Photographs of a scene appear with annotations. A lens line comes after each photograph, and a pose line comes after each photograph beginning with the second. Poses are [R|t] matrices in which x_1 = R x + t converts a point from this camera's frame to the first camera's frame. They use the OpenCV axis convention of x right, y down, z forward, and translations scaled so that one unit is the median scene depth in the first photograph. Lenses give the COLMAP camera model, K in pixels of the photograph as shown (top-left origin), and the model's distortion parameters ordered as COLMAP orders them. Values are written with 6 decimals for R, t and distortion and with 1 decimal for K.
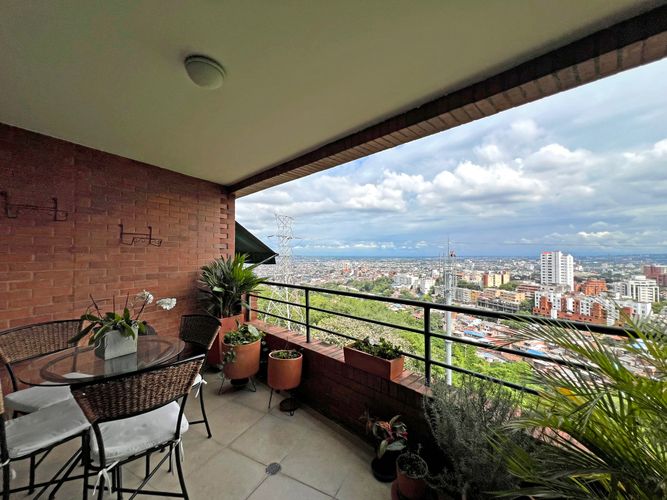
lens RADIAL K [[269.6, 0, 331.8], [0, 269.6, 248.2], [0, 0, 1]] dist [-0.000035, 0.000167]
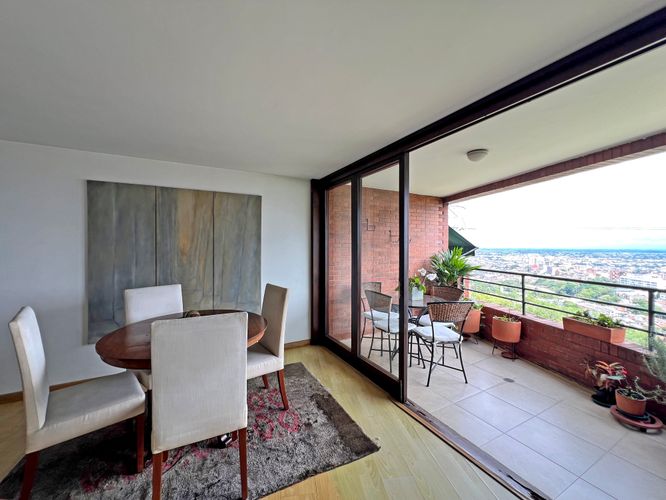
lens RADIAL K [[269.2, 0, 331.3], [0, 269.2, 248.2], [0, 0, 1]] dist [-0.000035, 0.000167]
pose [[0.828222, 0.006649, -0.560361, -0.145410], [0.010186, 0.999586, 0.026915, -0.027958], [0.560308, -0.028000, 0.827811, -0.683299]]
